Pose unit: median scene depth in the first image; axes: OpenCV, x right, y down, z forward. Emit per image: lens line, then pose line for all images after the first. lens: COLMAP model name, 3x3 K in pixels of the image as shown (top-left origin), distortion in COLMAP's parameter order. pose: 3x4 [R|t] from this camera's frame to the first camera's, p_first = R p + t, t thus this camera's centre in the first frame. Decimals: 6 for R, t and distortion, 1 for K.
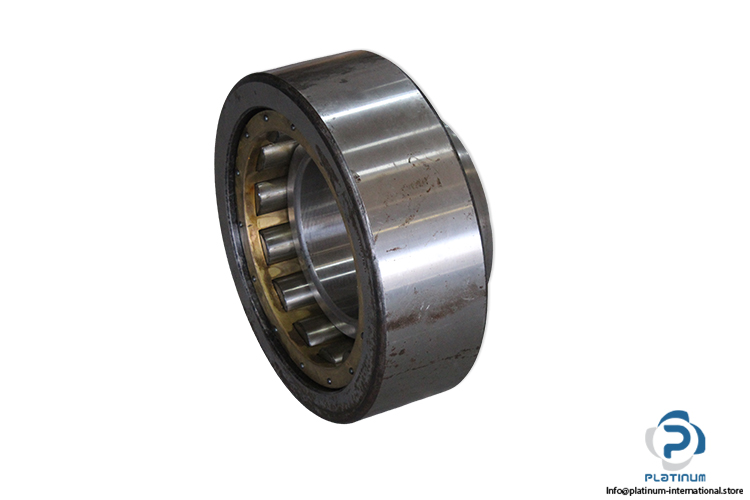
lens RADIAL K [[1906.2, 0, 375.2], [0, 1906.2, 251.7], [0, 0, 1]] dist [0.044210, 0.000000]
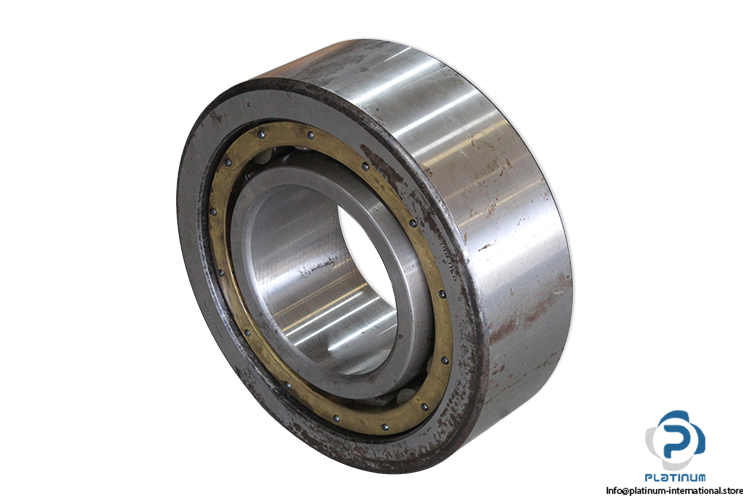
lens RADIAL K [[1738.2, 0, 374.4], [0, 1738.2, 247.8], [0, 0, 1]] dist [0.063918, 0.000000]
pose [[0.950356, -0.182426, 0.252078, -0.224476], [0.195027, 0.980461, -0.025719, 0.009044], [-0.242461, 0.073604, 0.967365, 0.260868]]
